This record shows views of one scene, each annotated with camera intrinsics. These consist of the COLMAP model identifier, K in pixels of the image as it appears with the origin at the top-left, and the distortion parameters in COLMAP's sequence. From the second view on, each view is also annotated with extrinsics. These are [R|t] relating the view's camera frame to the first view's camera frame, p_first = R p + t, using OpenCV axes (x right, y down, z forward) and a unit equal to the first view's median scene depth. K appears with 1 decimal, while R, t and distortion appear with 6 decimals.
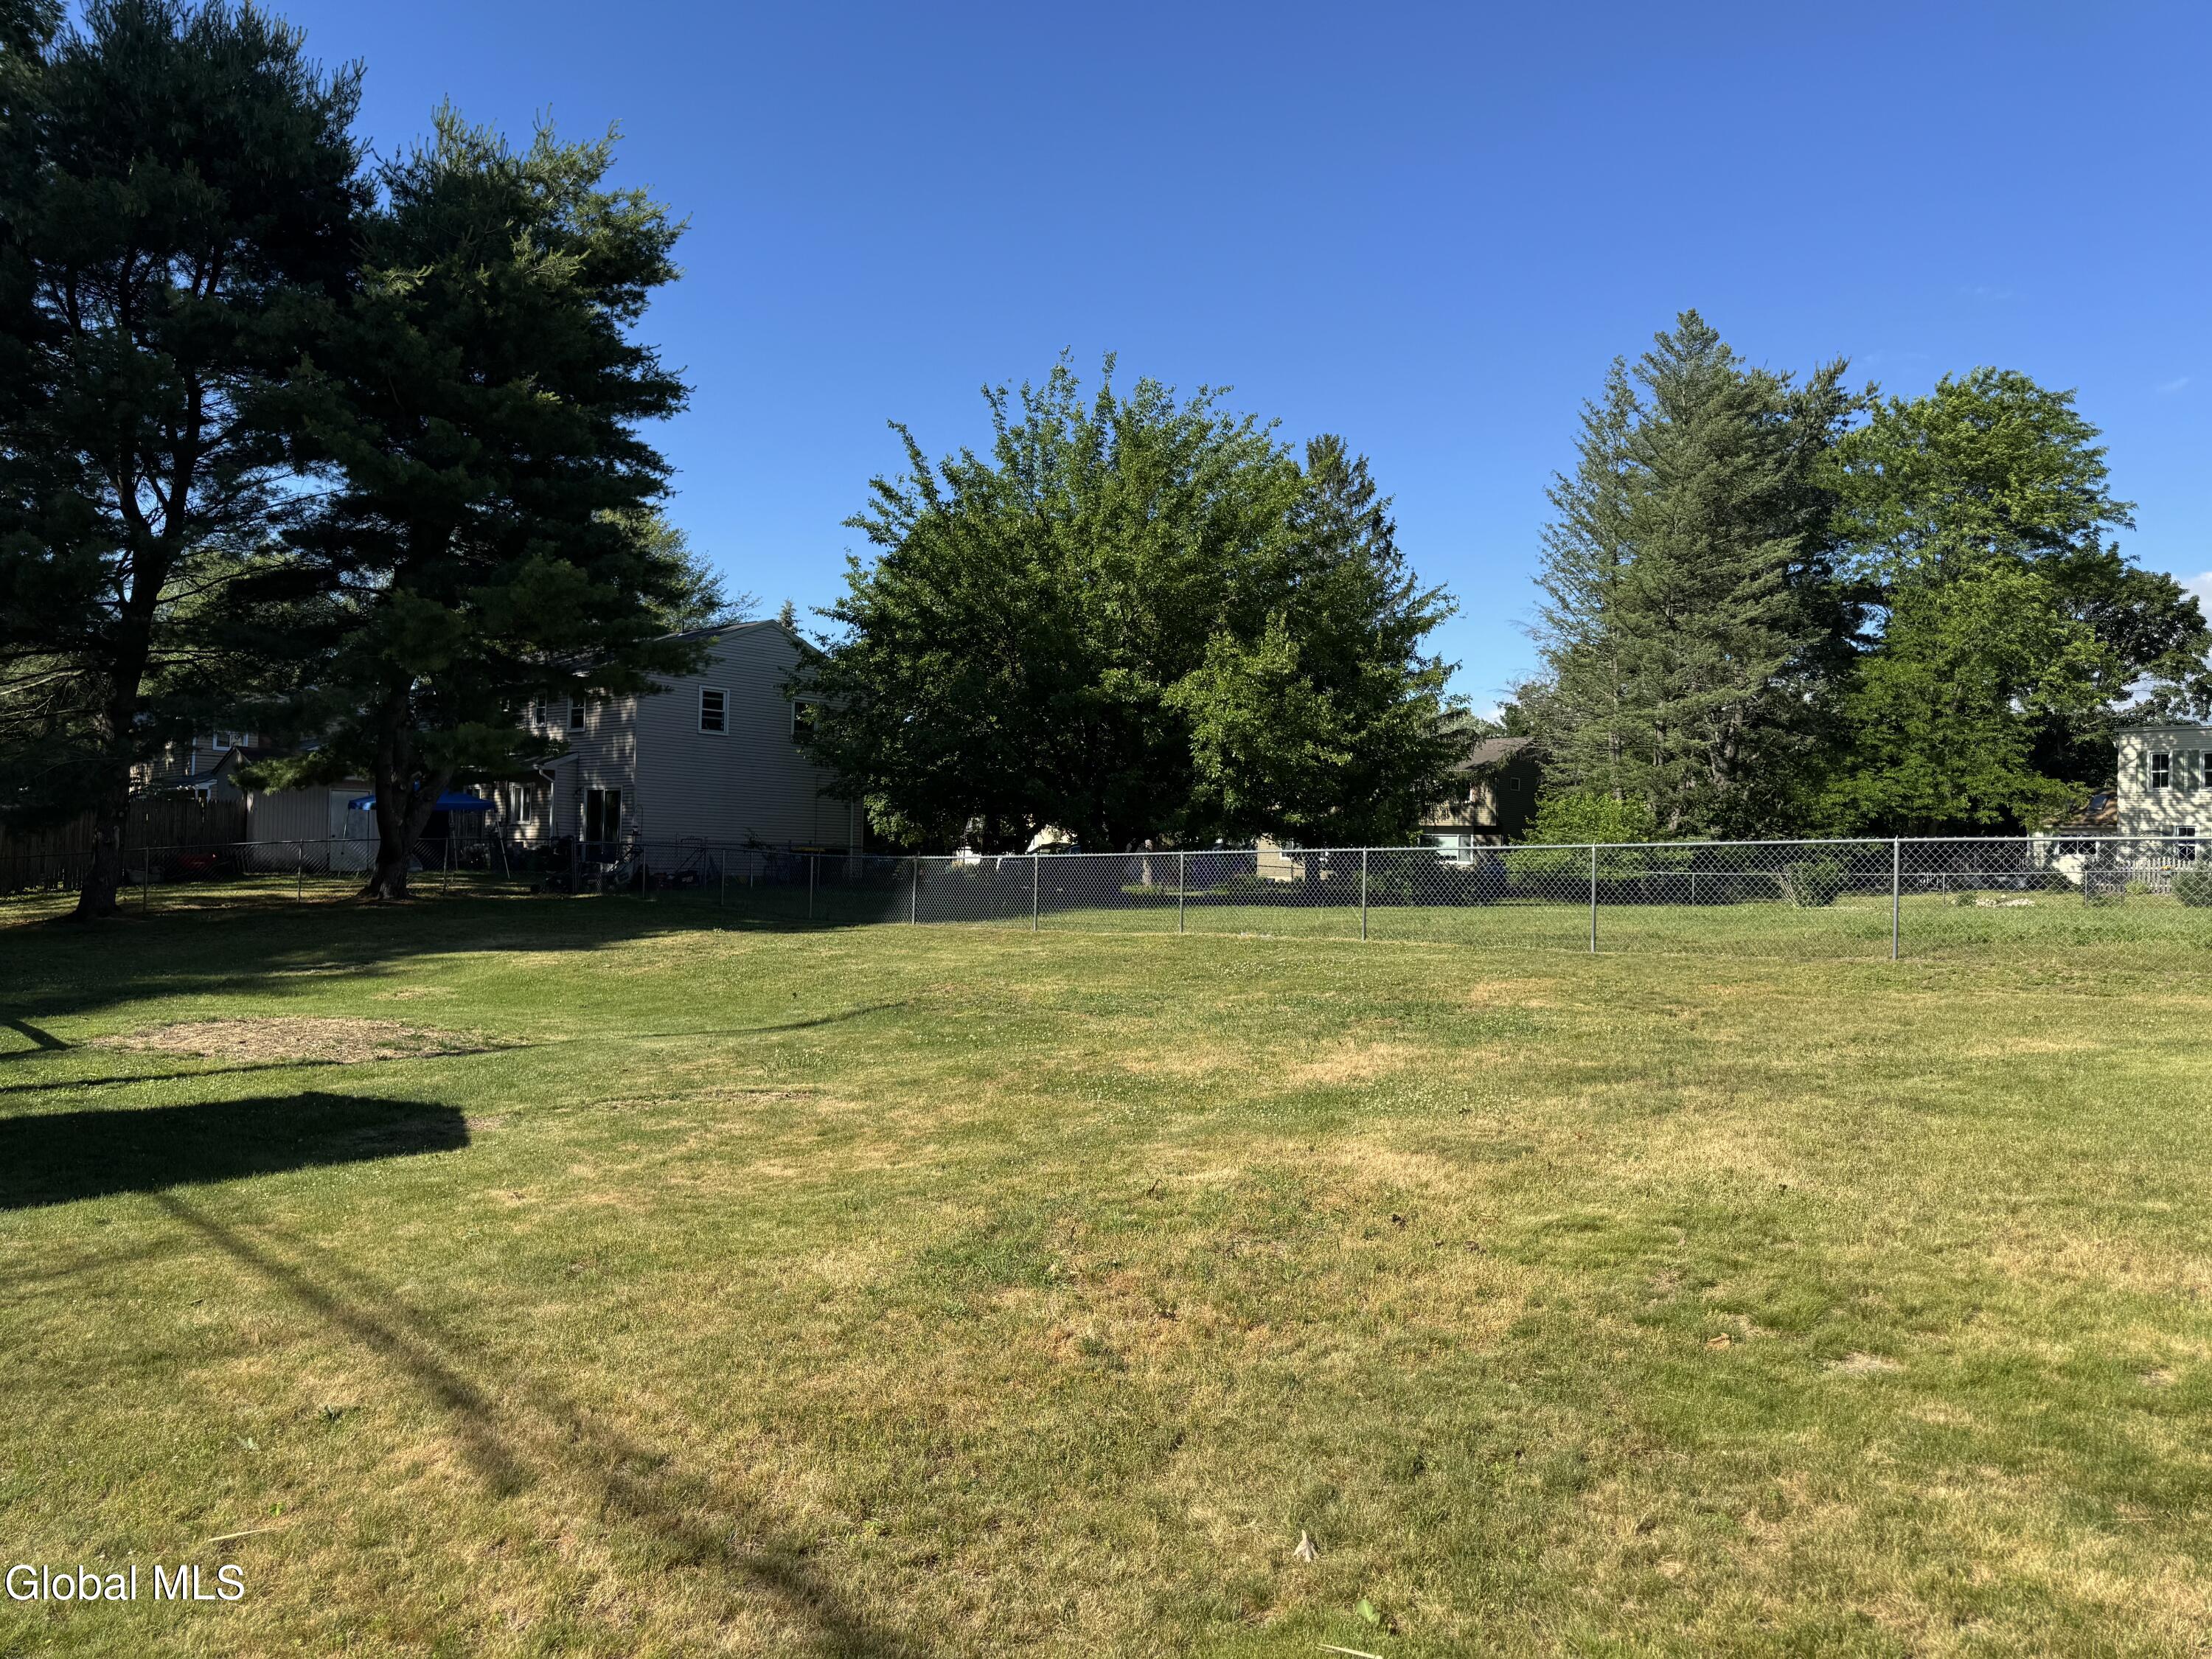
lens RADIAL K [[1572.2, 0, 1106.0], [0, 1572.2, 829.5], [0, 0, 1]] dist [0.065039, -0.094962]
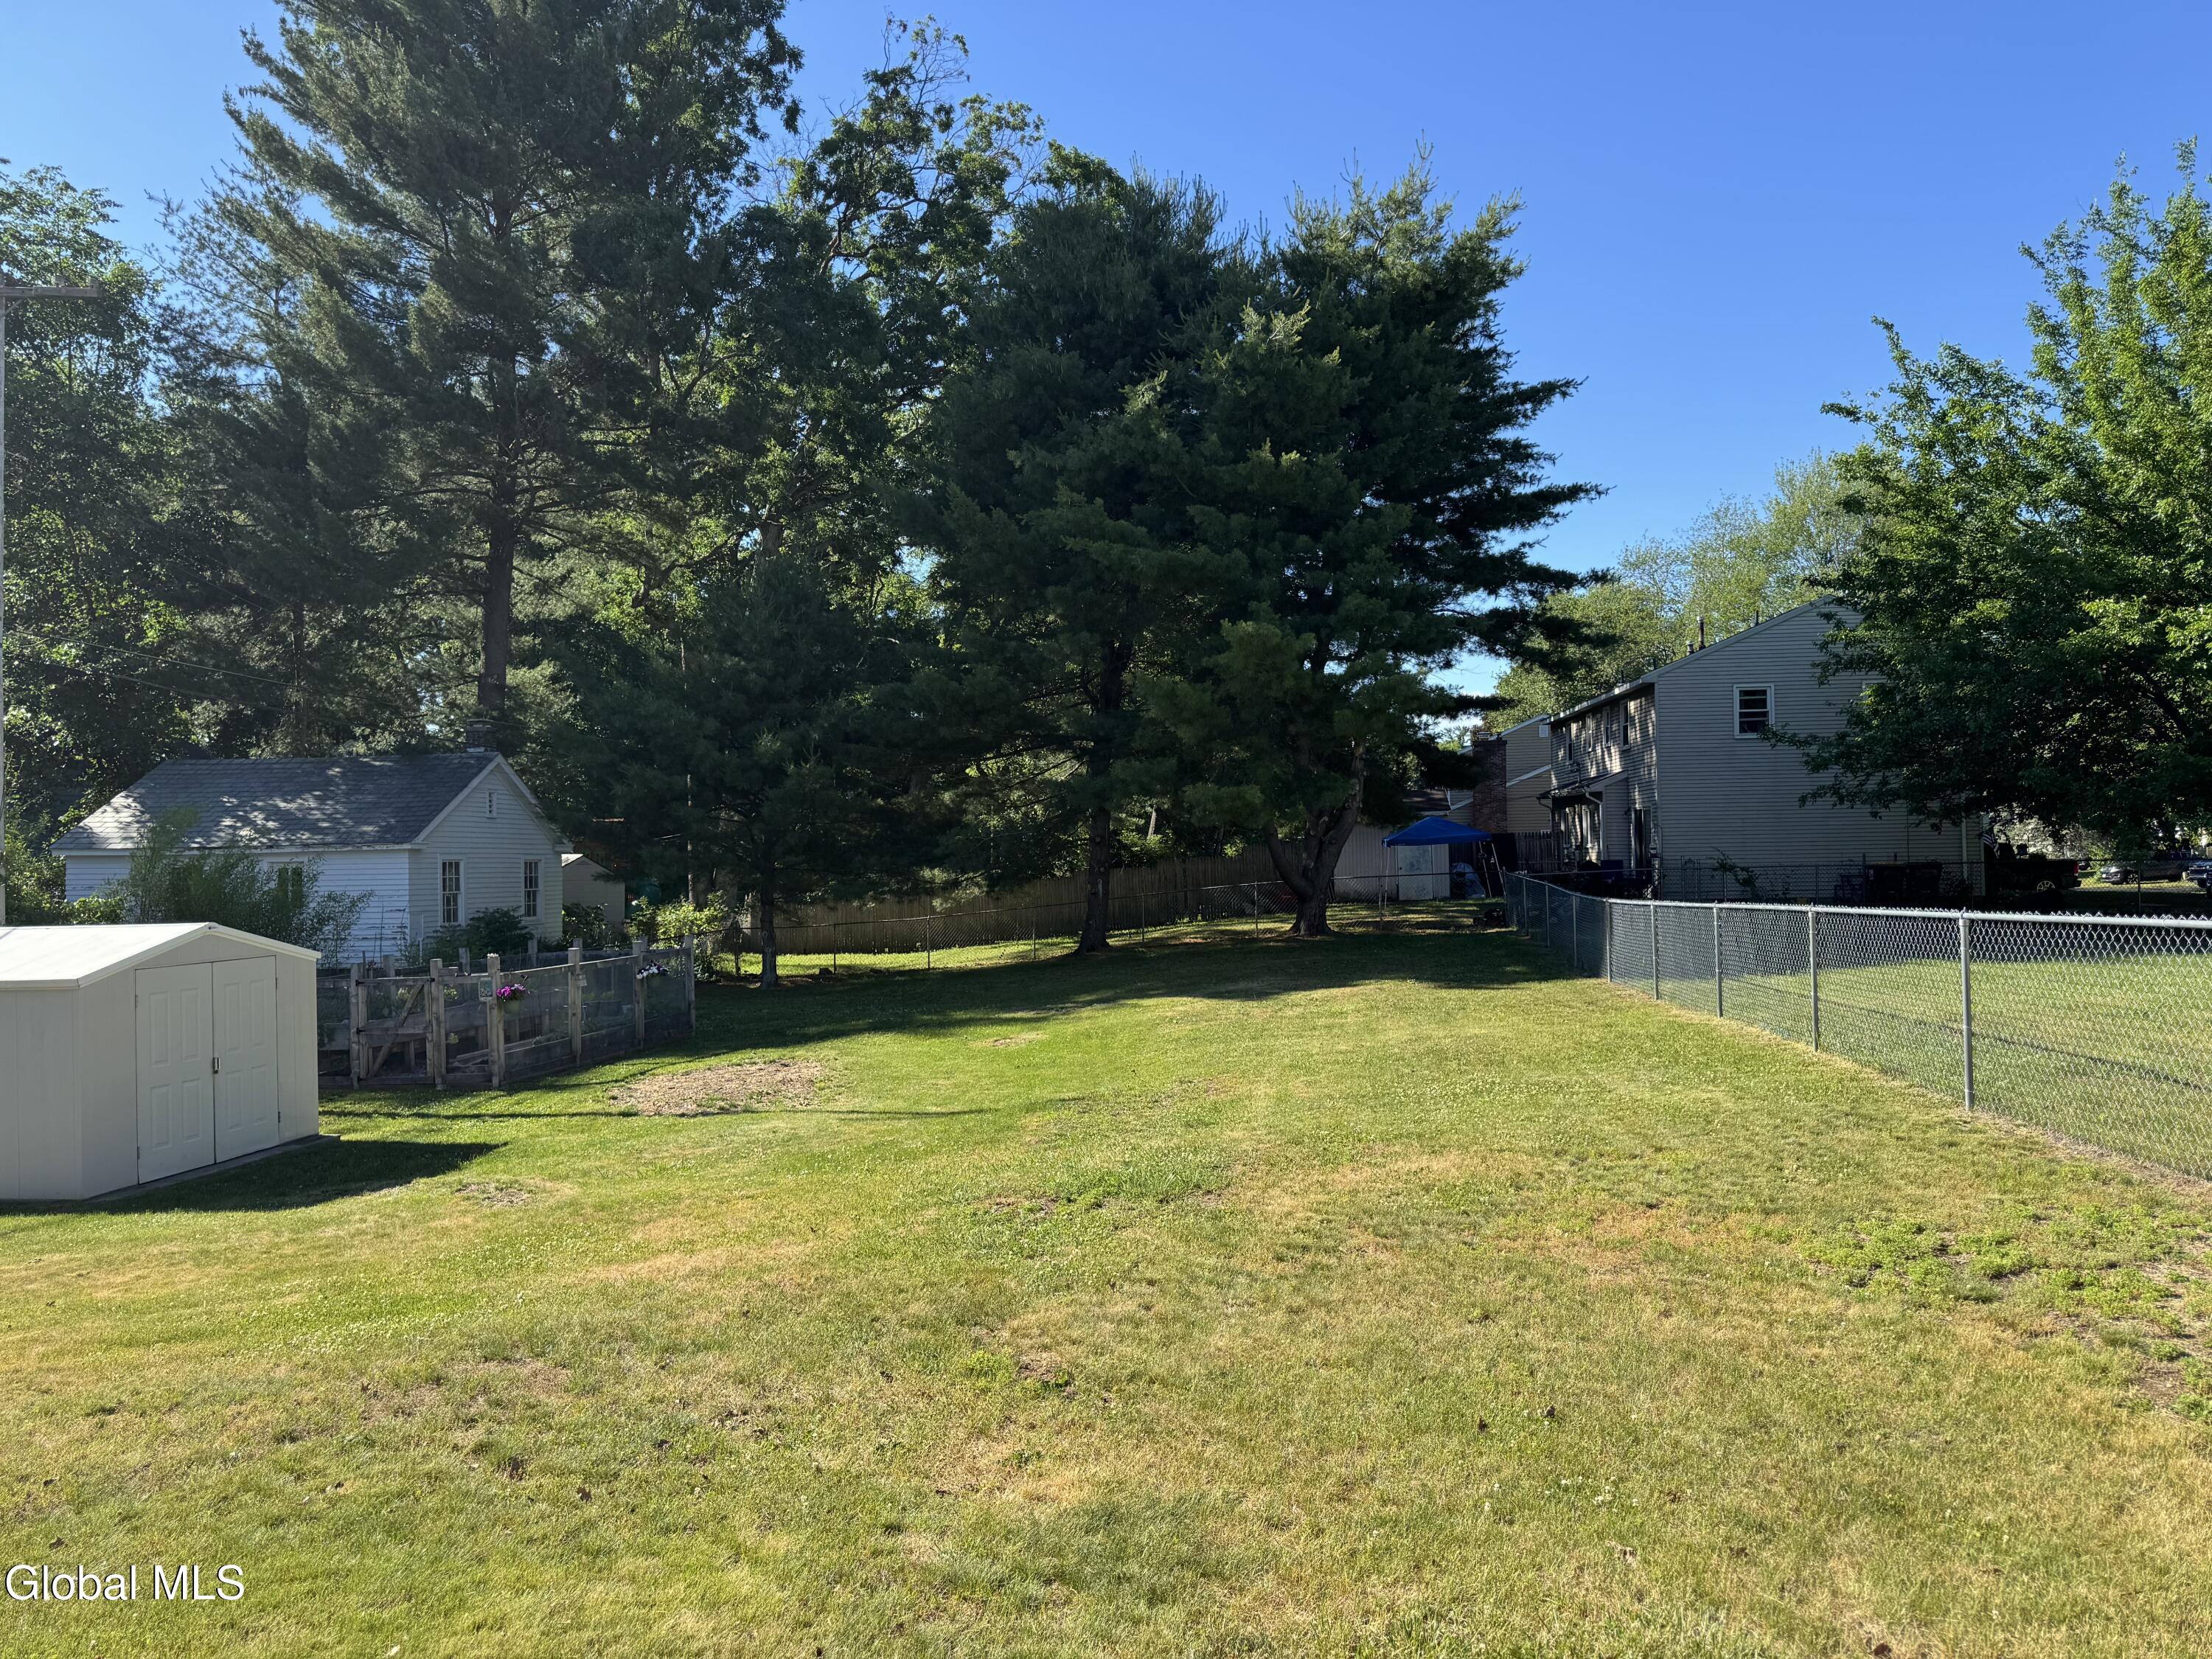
lens RADIAL K [[1572.2, 0, 1106.0], [0, 1572.2, 829.5], [0, 0, 1]] dist [0.065039, -0.094962]
pose [[0.606547, -0.069129, -0.792037, 0.289444], [0.064483, 0.997208, -0.037655, 0.001706], [0.792429, -0.028233, 0.609311, 0.212292]]
